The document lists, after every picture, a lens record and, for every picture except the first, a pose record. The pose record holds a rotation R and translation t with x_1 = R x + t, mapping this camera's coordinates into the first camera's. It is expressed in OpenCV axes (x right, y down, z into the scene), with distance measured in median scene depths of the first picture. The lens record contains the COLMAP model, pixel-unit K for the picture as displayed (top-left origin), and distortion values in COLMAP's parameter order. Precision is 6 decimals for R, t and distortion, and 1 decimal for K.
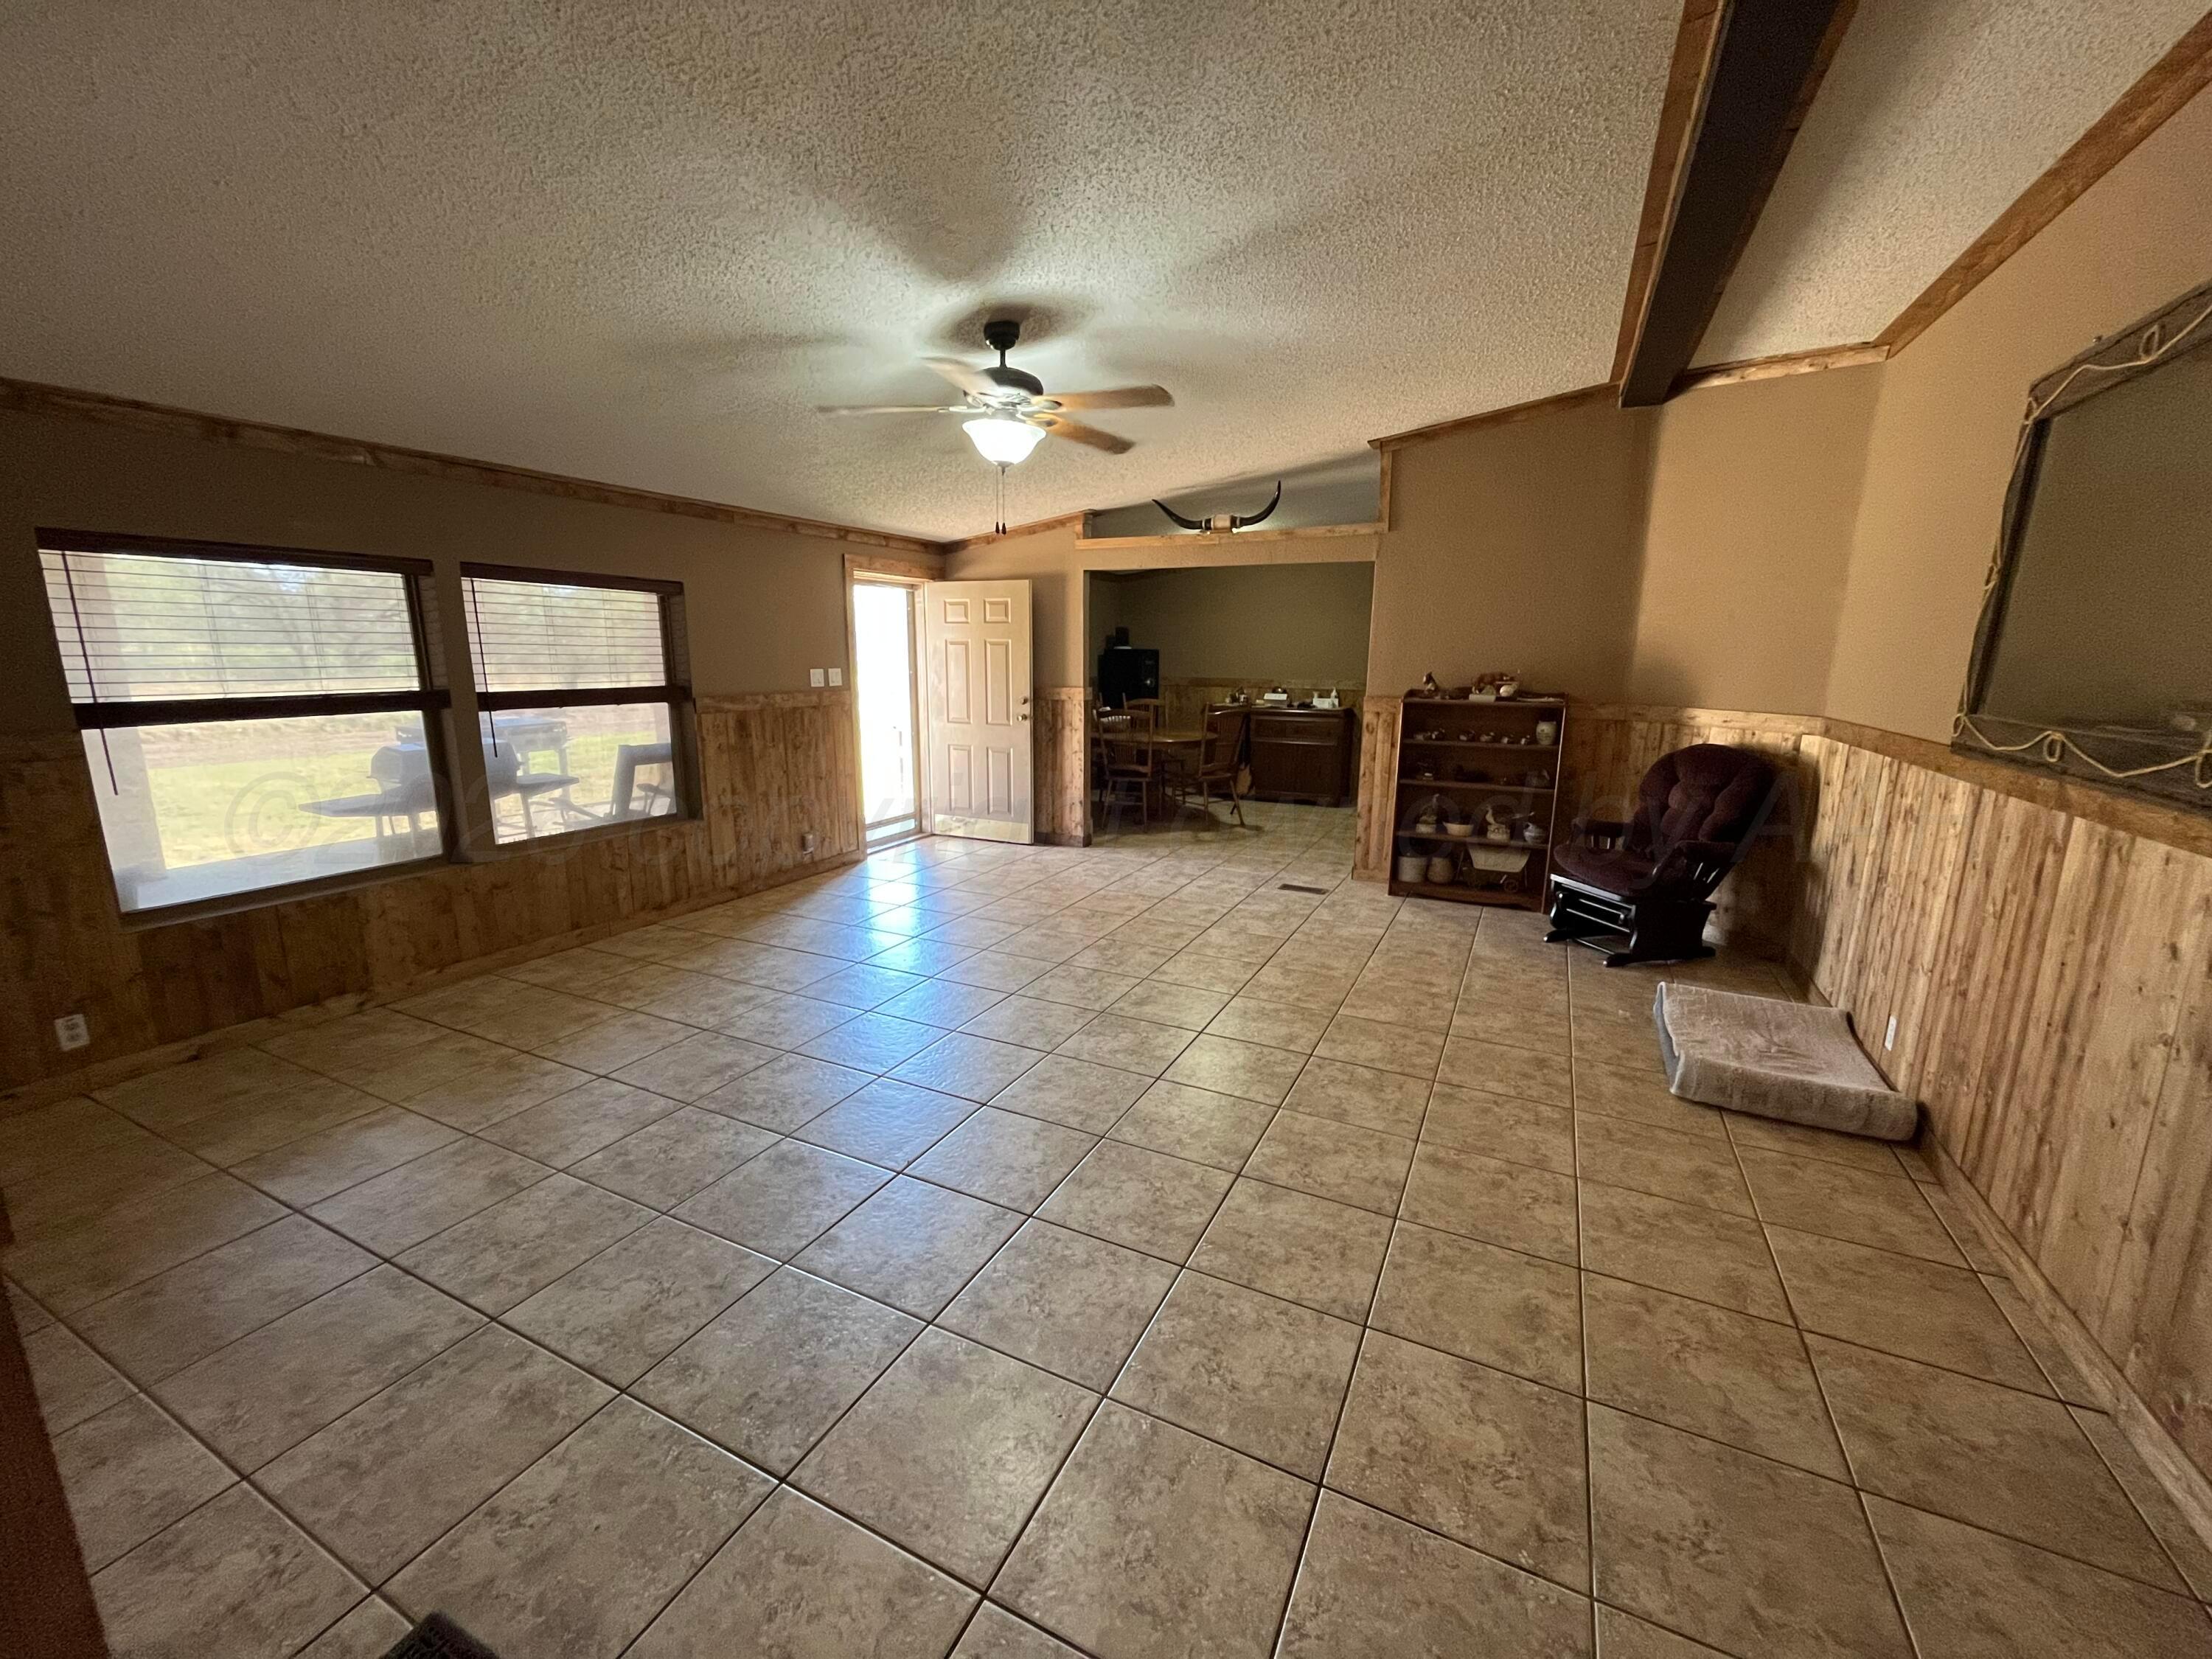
lens RADIAL K [[893.8, 0, 1110.1], [0, 893.8, 829.3], [0, 0, 1]] dist [0.001072, 0.000051]
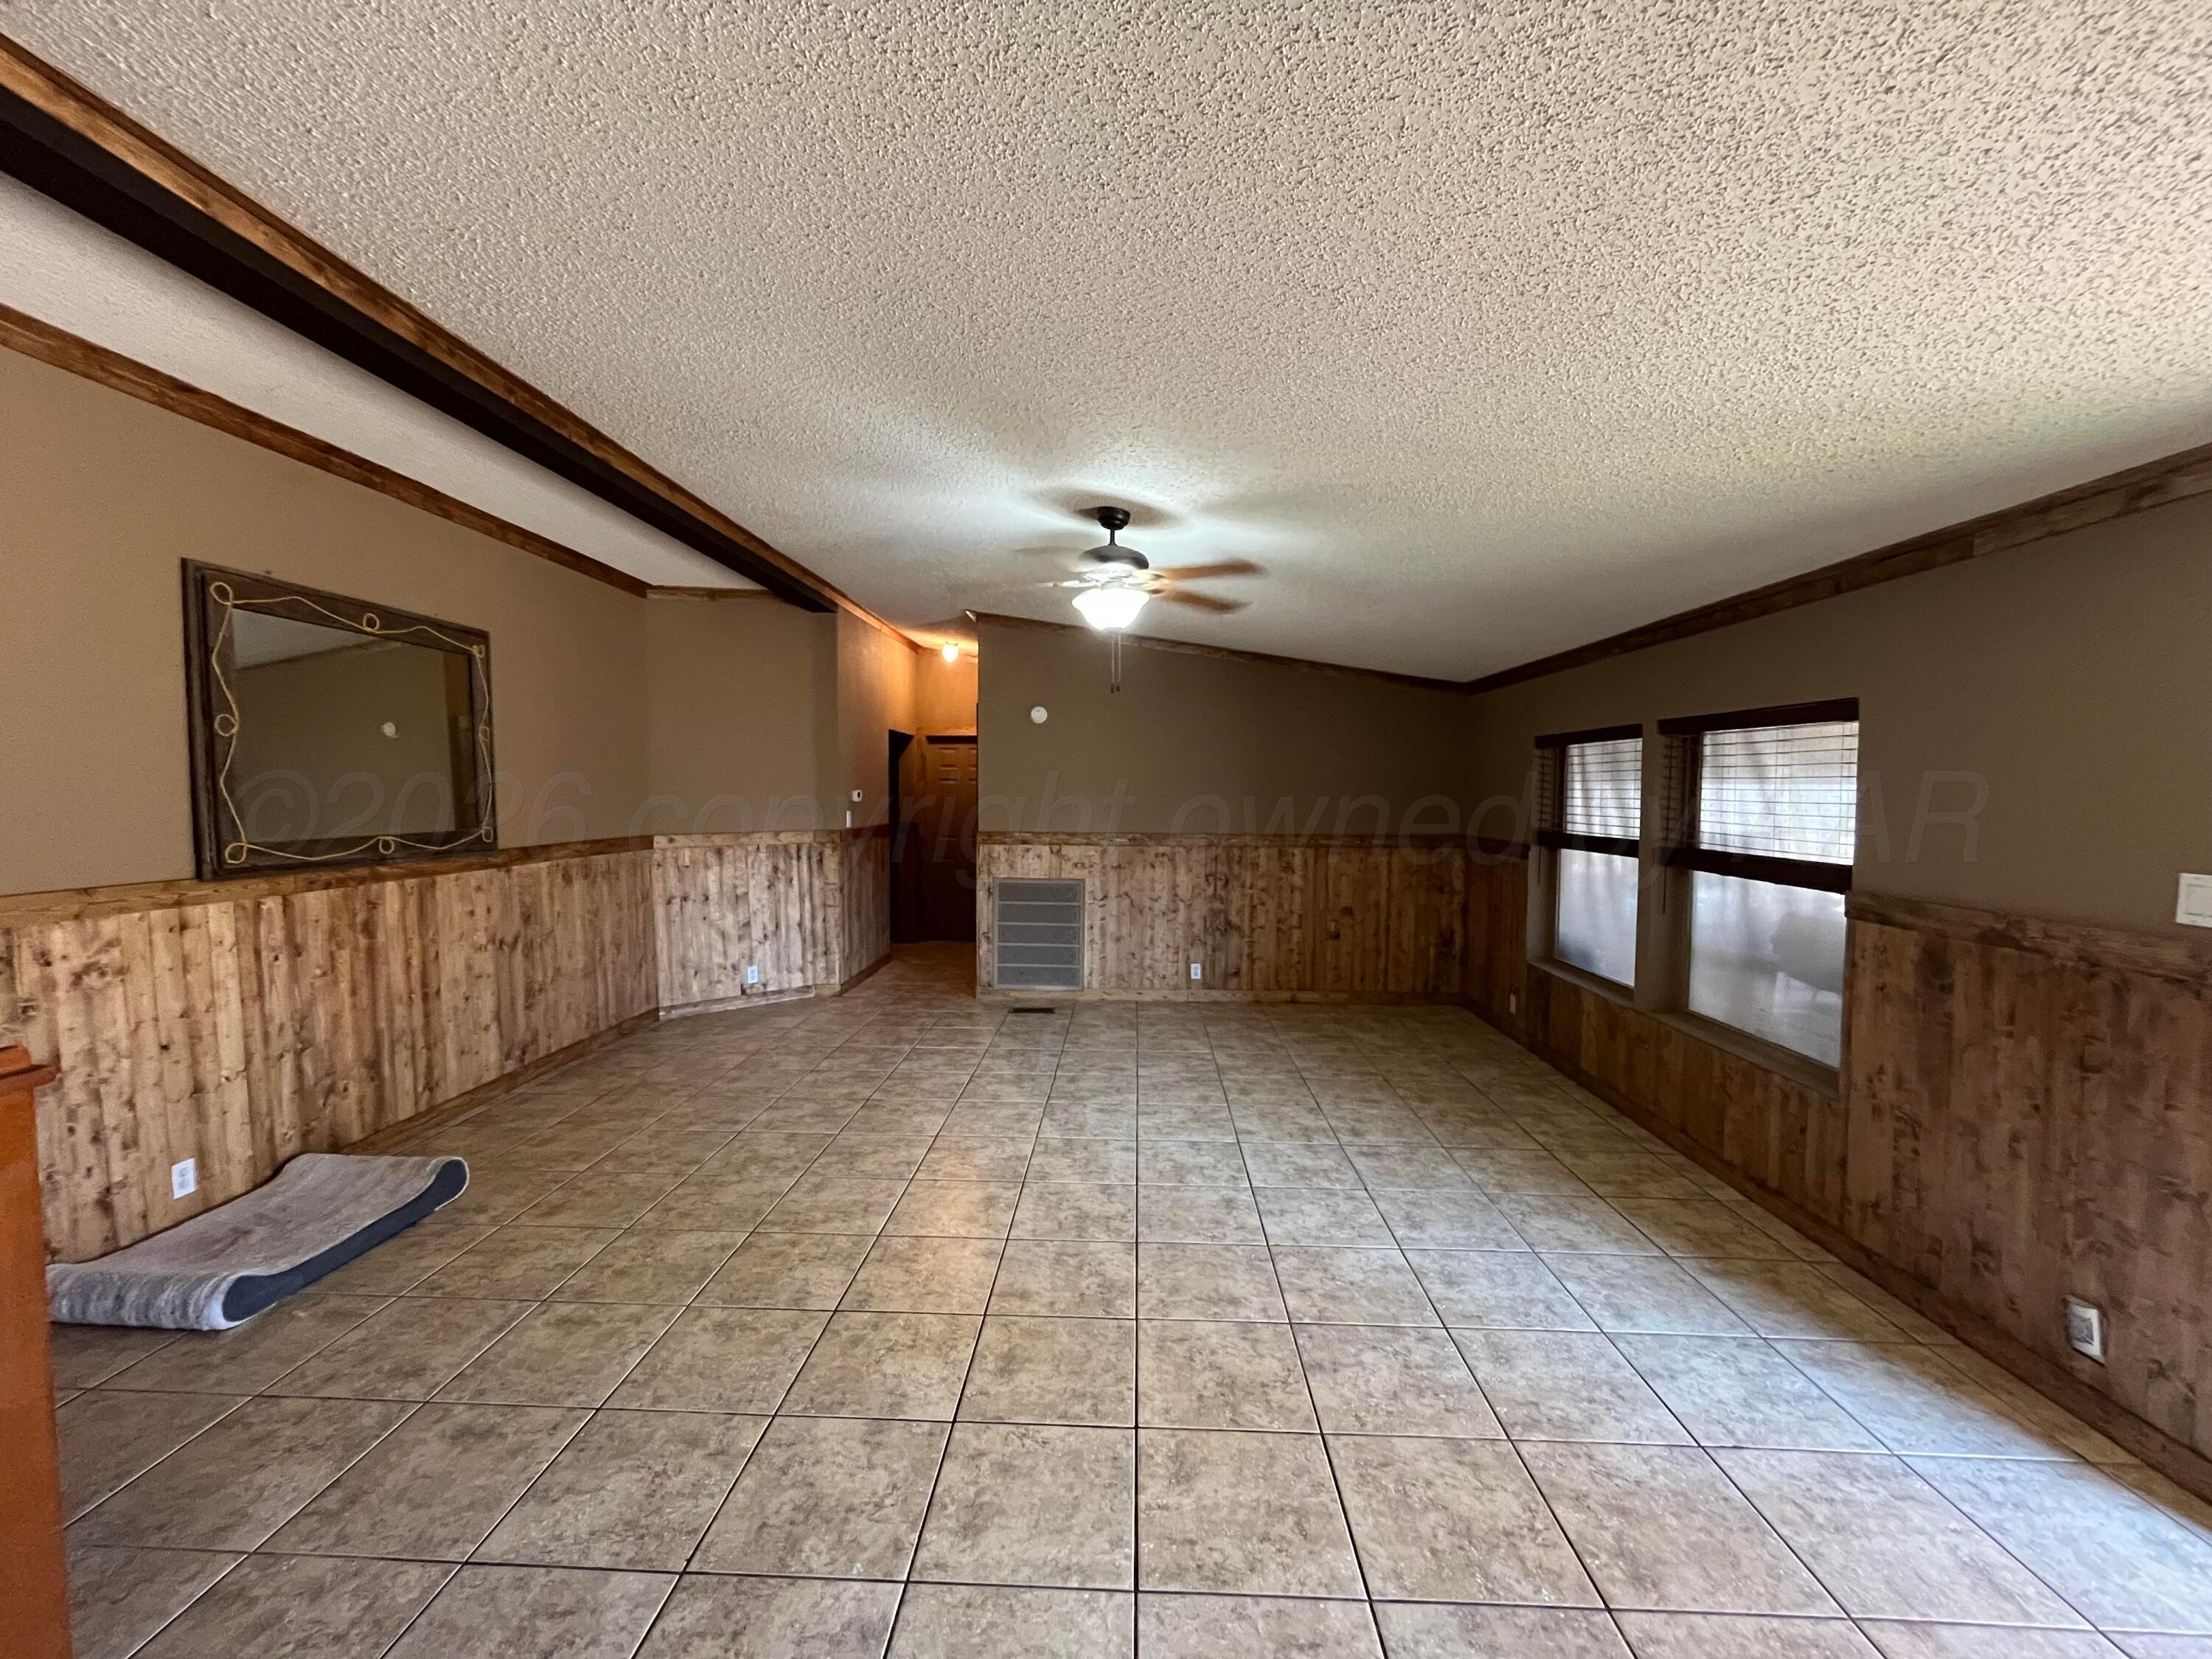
lens RADIAL K [[893.8, 0, 1105.6], [0, 893.8, 842.2], [0, 0, 1]] dist [0.001072, 0.000051]
pose [[-0.914112, 0.011402, -0.405302, 0.246710], [-0.091643, 0.967927, 0.233920, -0.312395], [0.394970, 0.250972, -0.883749, 1.525796]]
